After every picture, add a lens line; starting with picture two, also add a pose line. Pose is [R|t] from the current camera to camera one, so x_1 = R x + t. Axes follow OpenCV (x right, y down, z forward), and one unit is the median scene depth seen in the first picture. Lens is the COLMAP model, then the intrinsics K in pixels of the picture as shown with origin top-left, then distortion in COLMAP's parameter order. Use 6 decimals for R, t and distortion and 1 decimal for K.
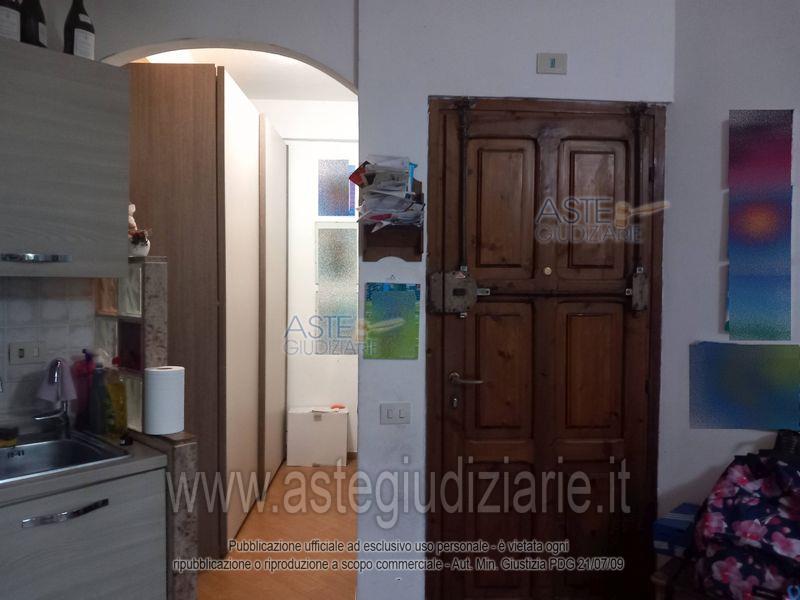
lens RADIAL K [[624.6, 0, 400.0], [0, 624.6, 300.0], [0, 0, 1]] dist [0.105199, -0.160372]
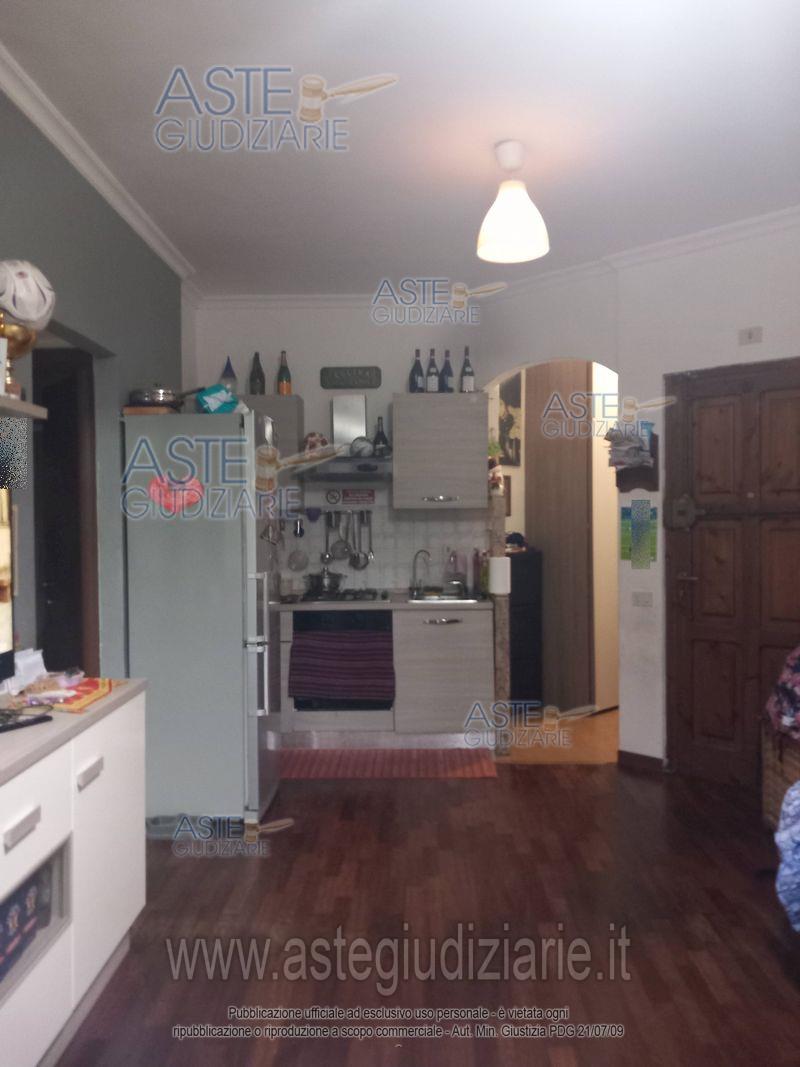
lens RADIAL K [[833.1, 0, 400.0], [0, 833.1, 533.5], [0, 0, 1]] dist [0.105199, -0.160372]
pose [[0.667263, 0.001031, -0.744821, 1.057370], [-0.006203, 0.999972, -0.004173, 0.044427], [0.744796, 0.007405, 0.667251, -0.695405]]
